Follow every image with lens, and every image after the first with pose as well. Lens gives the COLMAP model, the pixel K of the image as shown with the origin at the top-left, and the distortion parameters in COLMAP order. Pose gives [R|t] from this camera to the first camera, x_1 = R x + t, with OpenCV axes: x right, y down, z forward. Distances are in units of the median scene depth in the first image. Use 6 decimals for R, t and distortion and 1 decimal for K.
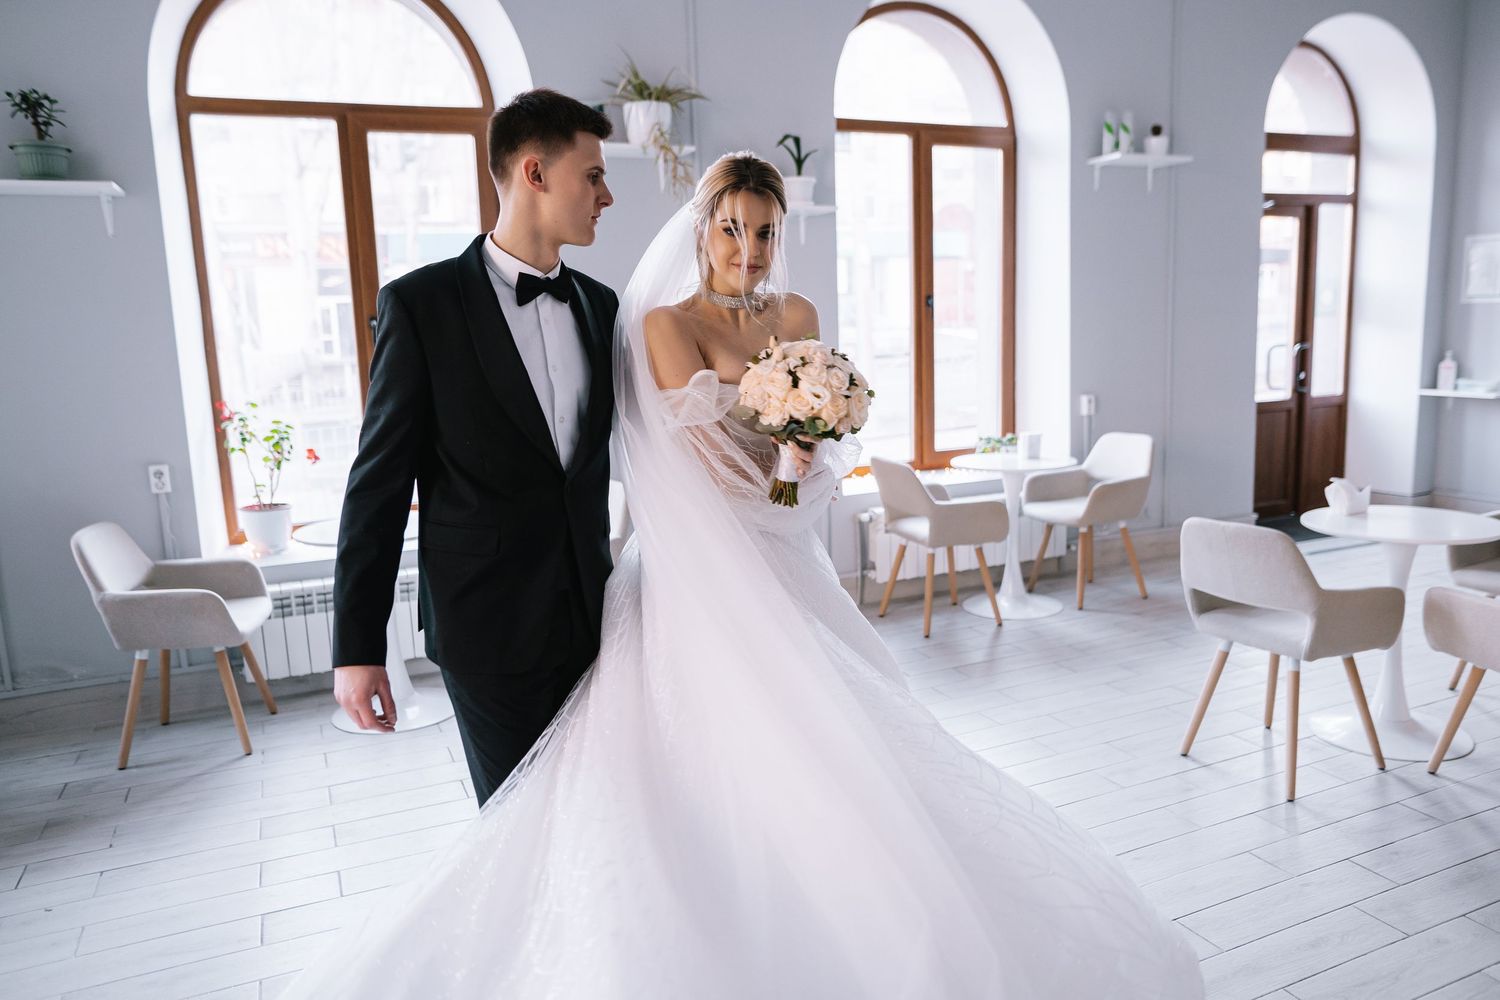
lens RADIAL K [[1068.6, 0, 770.9], [0, 1068.6, 494.7], [0, 0, 1]] dist [-0.052061, 0.046074]
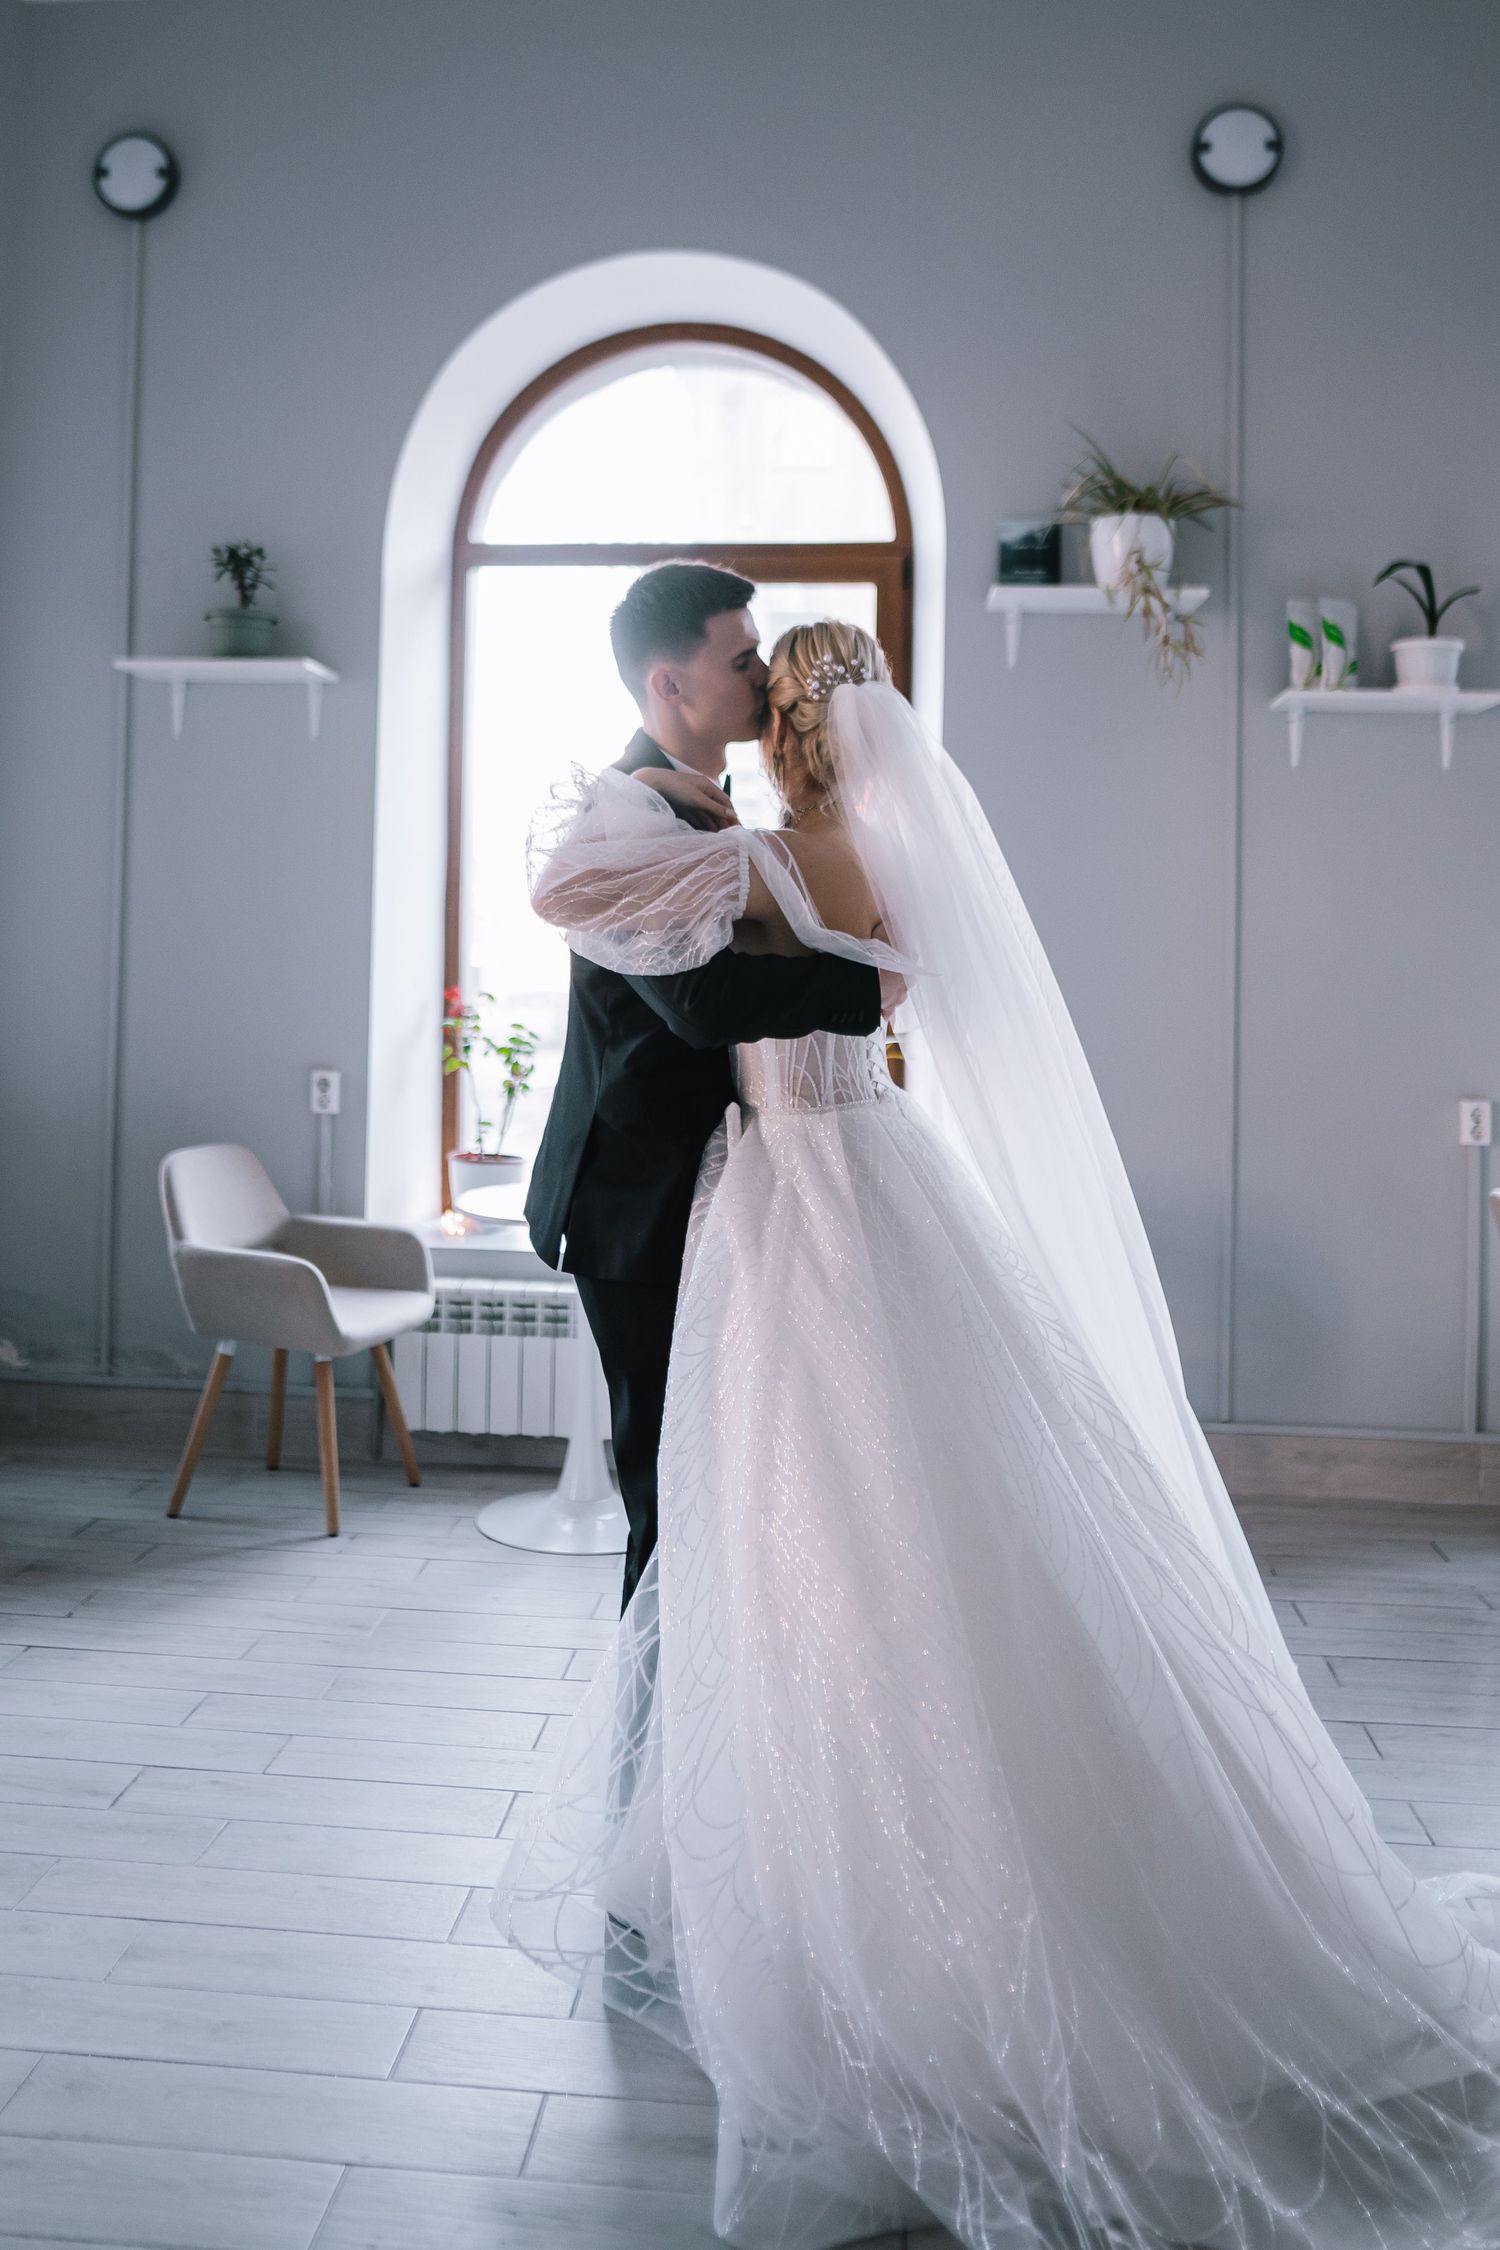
lens RADIAL K [[1905.2, 0, 725.1], [0, 1905.2, 887.2], [0, 0, 1]] dist [-0.060199, 0.060490]
pose [[0.866123, 0.035579, -0.498563, 0.215995], [-0.127242, 0.980296, -0.151094, 0.006874], [0.483364, 0.194304, 0.853584, 0.067078]]
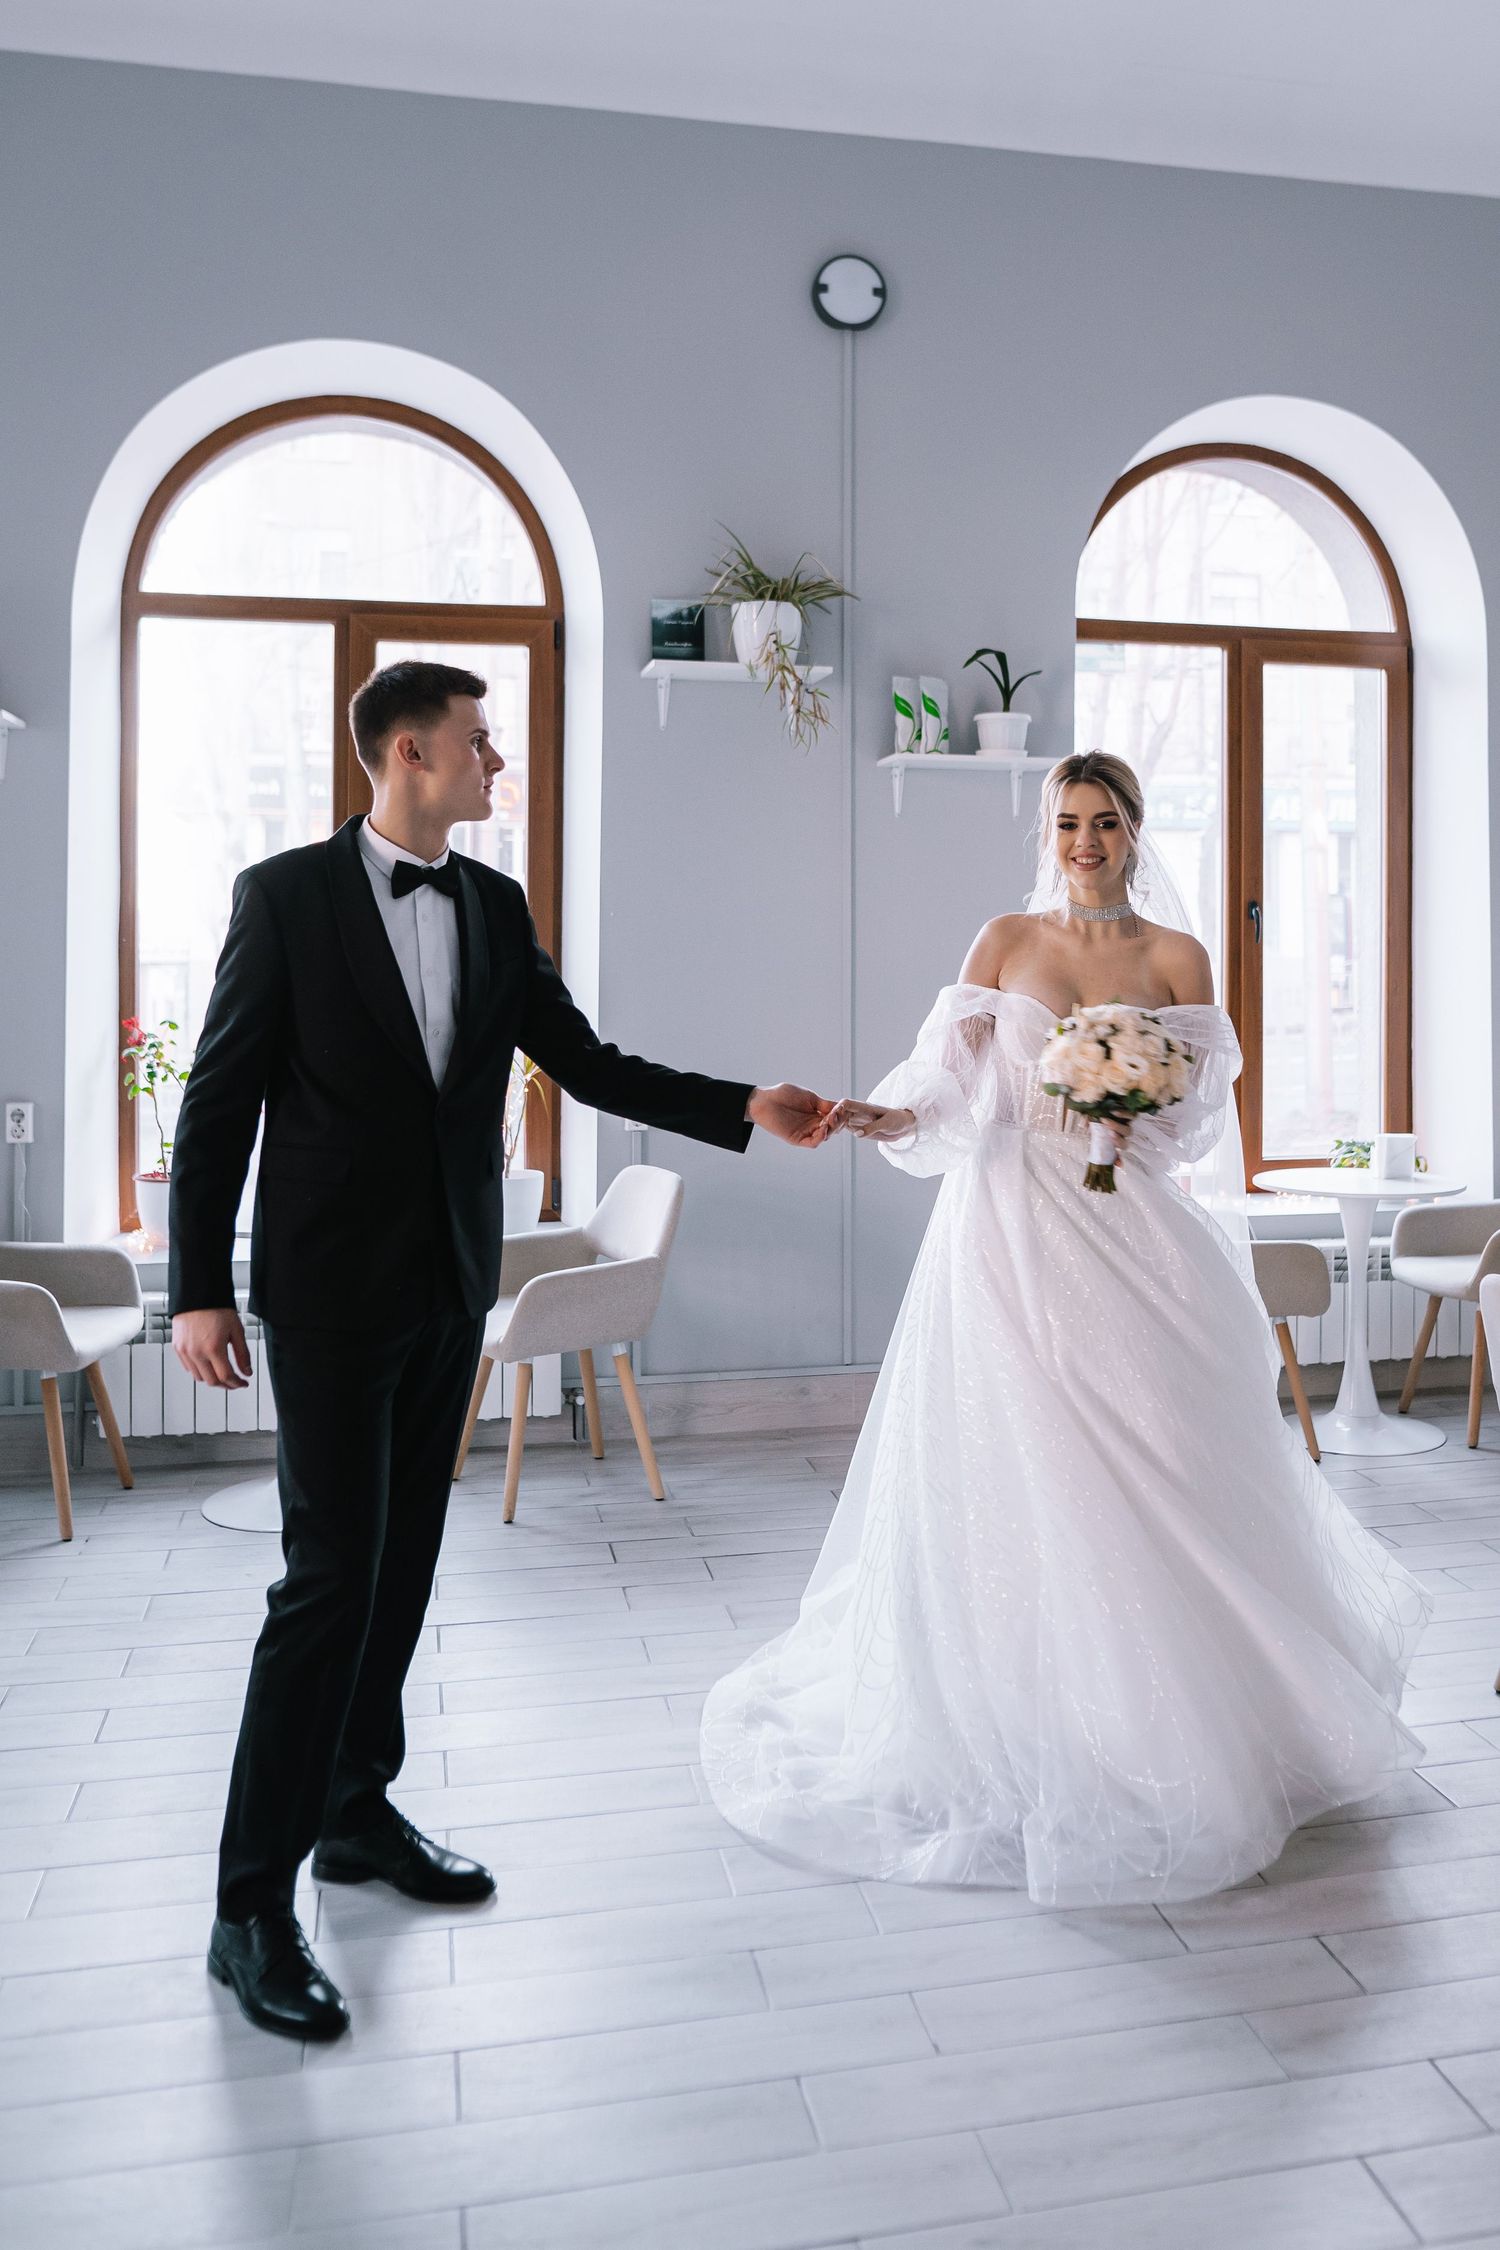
lens RADIAL K [[1869.6, 0, 854.1], [0, 1869.6, 900.7], [0, 0, 1]] dist [-0.064037, 0.071547]
pose [[0.980404, 0.031498, -0.194462, 0.177435], [-0.065566, 0.983029, -0.171334, 0.012895], [0.185765, 0.180726, 0.965831, -0.092867]]
